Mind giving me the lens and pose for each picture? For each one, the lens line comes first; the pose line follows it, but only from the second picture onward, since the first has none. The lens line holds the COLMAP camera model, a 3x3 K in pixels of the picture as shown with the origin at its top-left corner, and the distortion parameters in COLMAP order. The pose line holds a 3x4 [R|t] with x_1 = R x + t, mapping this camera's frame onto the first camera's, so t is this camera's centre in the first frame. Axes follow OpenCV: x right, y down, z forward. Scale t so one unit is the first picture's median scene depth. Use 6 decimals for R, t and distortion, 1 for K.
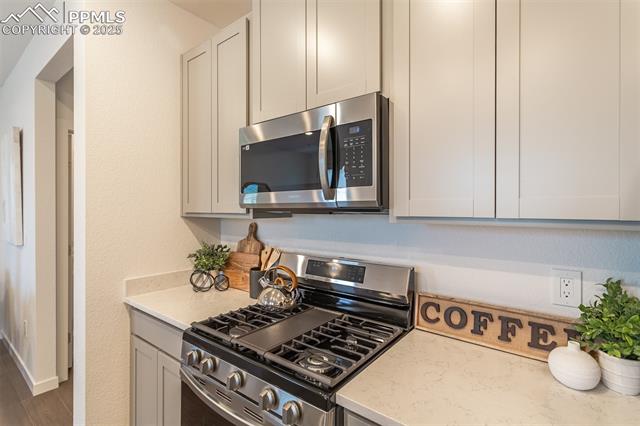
lens RADIAL K [[305.8, 0, 325.5], [0, 305.8, 207.8], [0, 0, 1]] dist [0.005503, -0.001455]
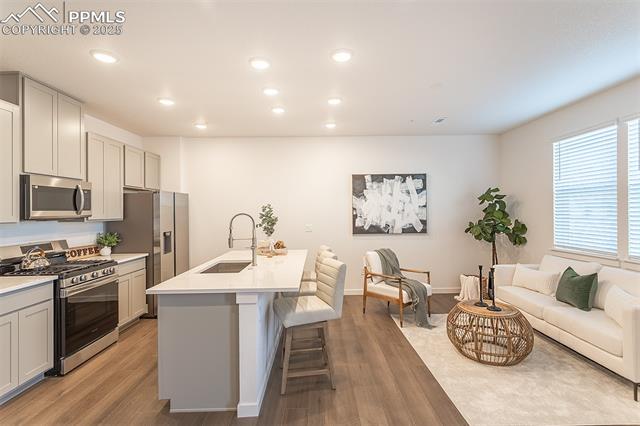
lens RADIAL K [[305.8, 0, 325.0], [0, 305.8, 210.8], [0, 0, 1]] dist [0.005503, -0.001455]
pose [[-0.624068, 0.011862, 0.781280, -2.938191], [0.012811, 0.999906, -0.004948, -0.013792], [-0.781265, 0.006921, -0.624161, 0.797007]]
